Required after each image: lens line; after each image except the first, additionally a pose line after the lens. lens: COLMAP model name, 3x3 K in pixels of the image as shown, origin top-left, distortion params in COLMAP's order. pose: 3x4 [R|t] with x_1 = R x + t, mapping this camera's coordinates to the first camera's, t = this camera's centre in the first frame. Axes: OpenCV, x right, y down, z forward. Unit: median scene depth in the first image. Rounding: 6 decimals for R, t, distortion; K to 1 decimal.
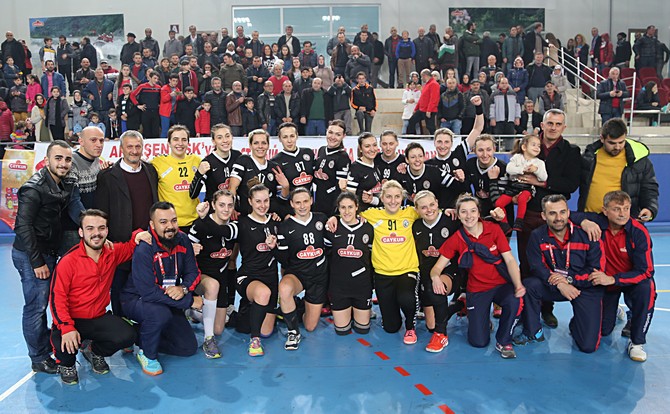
lens RADIAL K [[476.7, 0, 335.0], [0, 476.7, 207.0], [0, 0, 1]] dist [0.003434, 0.003355]
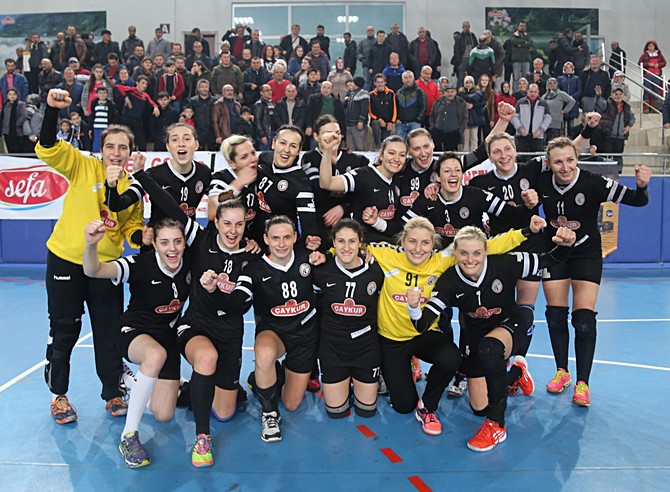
lens RADIAL K [[494.8, 0, 295.7], [0, 494.8, 244.0], [0, 0, 1]] dist [0.029073, -0.003985]
pose [[0.993524, 0.023489, -0.111166, 0.030519], [-0.020521, 0.999404, 0.027771, -0.017129], [0.111752, -0.025310, 0.993414, 0.240362]]
